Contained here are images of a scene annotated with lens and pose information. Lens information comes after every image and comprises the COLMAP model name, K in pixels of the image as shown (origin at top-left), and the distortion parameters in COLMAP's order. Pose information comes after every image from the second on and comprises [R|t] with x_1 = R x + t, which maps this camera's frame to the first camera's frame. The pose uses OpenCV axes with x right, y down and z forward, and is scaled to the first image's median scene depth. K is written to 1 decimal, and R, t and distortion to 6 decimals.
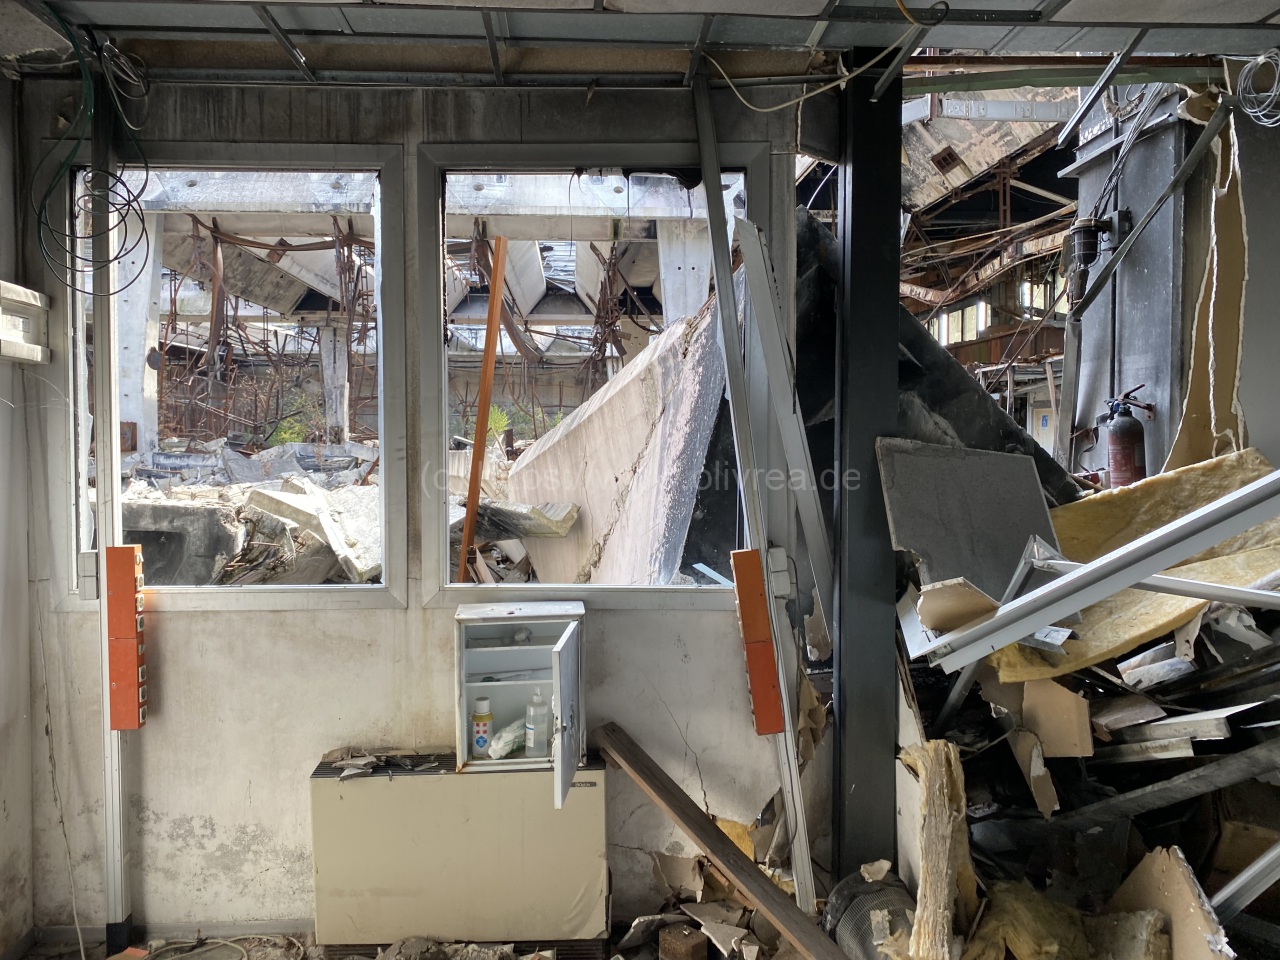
lens RADIAL K [[961.3, 0, 640.1], [0, 961.3, 469.4], [0, 0, 1]] dist [0.039765, -0.129469]
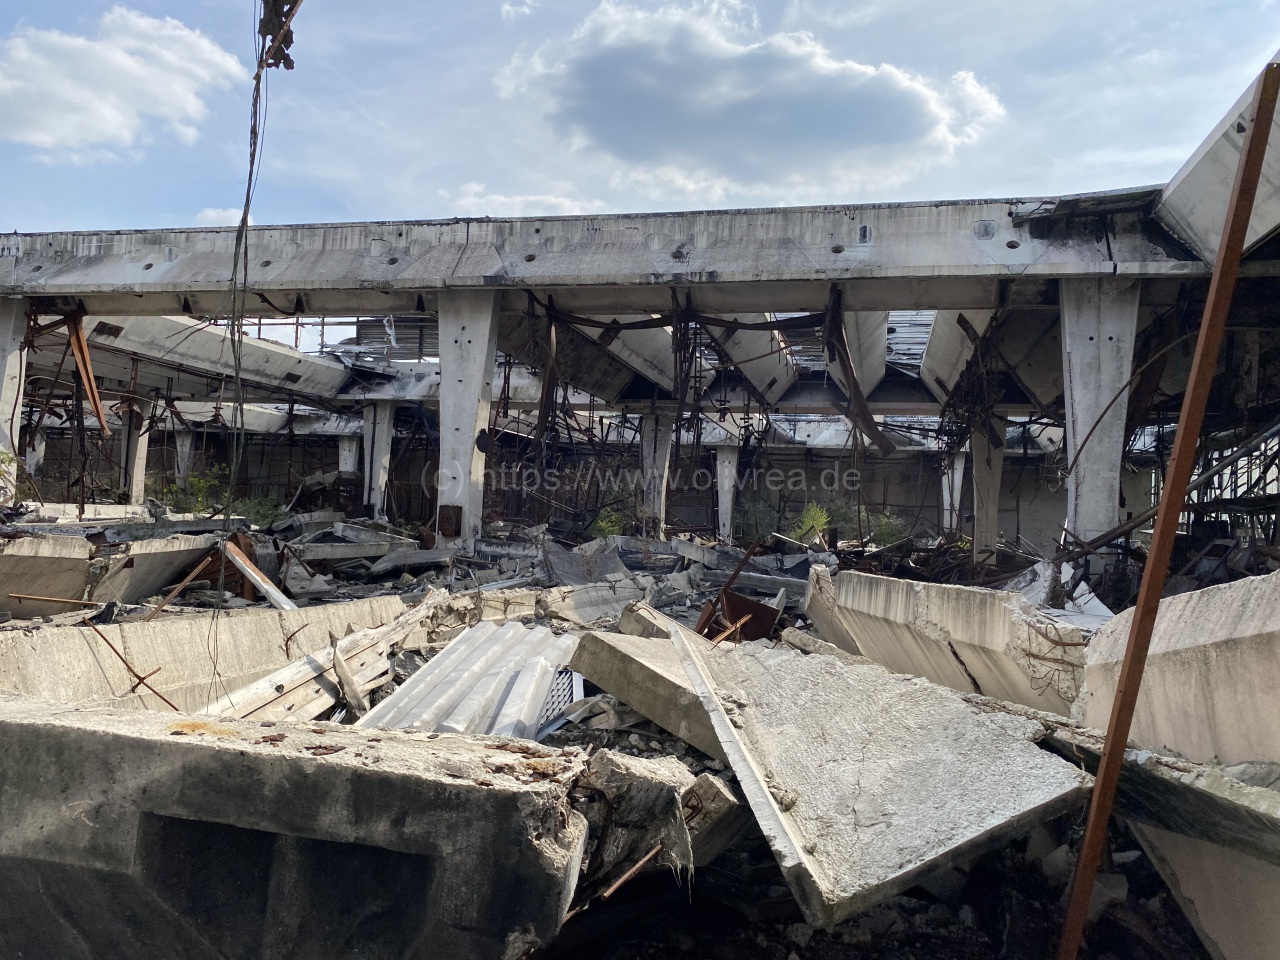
lens RADIAL K [[937.9, 0, 642.4], [0, 937.9, 501.4], [0, 0, 1]] dist [0.017596, -0.040884]
pose [[0.953078, 0.037172, -0.300433, -0.070292], [-0.056674, 0.996795, -0.056457, -0.011288], [0.297372, 0.070835, 0.952131, 0.160503]]
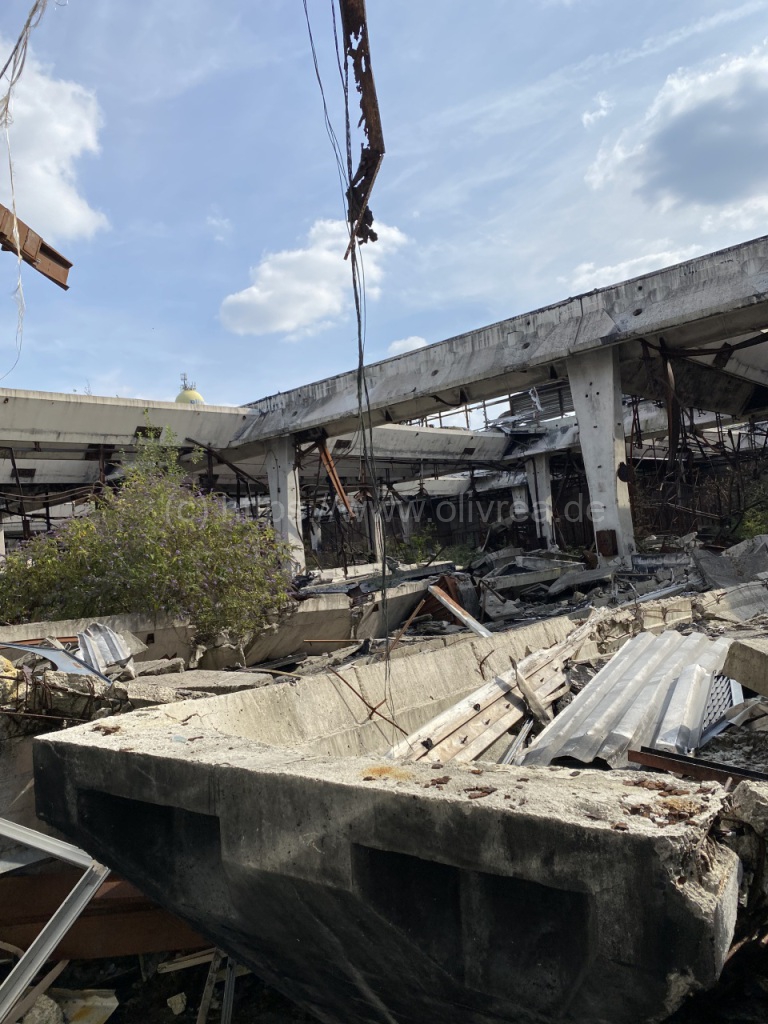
lens RADIAL K [[756.9, 0, 389.0], [0, 756.9, 494.9], [0, 0, 1]] dist [0.060636, -0.118983]
pose [[0.698656, -0.125260, -0.704407, -0.068013], [0.073518, 0.991912, -0.103467, -0.015652], [0.711670, 0.020501, 0.702214, 0.169674]]
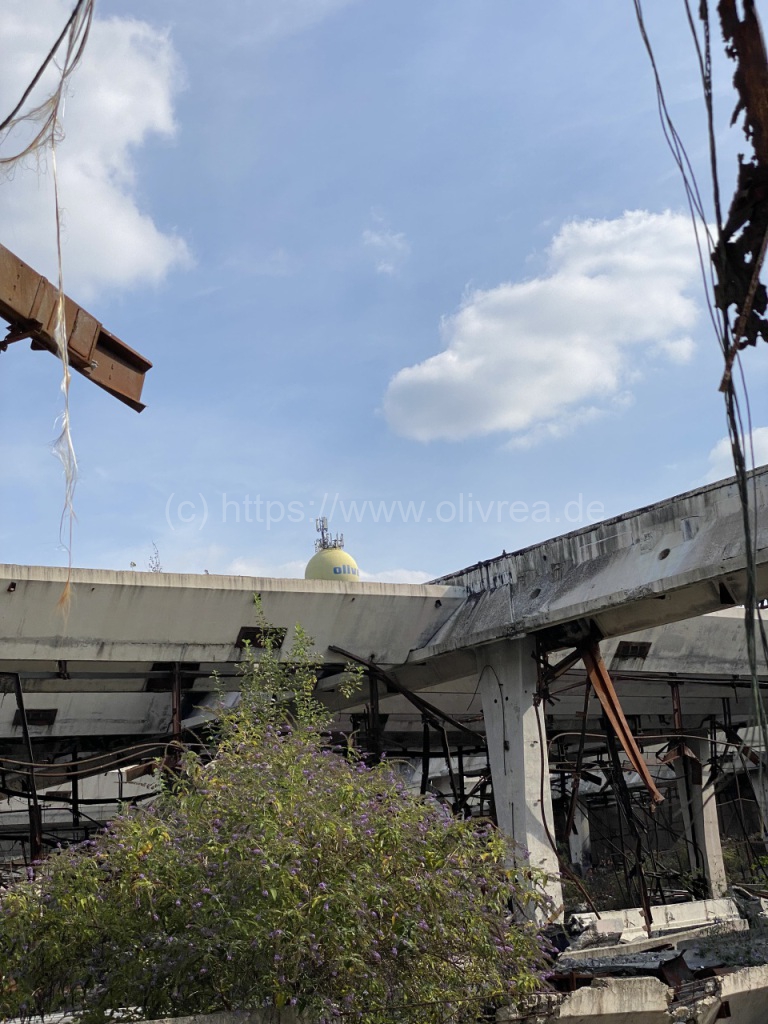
lens RADIAL K [[1494.0, 0, 405.5], [0, 1494.0, 512.0], [0, 0, 1]] dist [0.140963, -0.105561]
pose [[0.539441, -0.255248, -0.802404, -0.072355], [0.058277, 0.961980, -0.266831, -0.023156], [0.840004, 0.097177, 0.533807, 0.166886]]
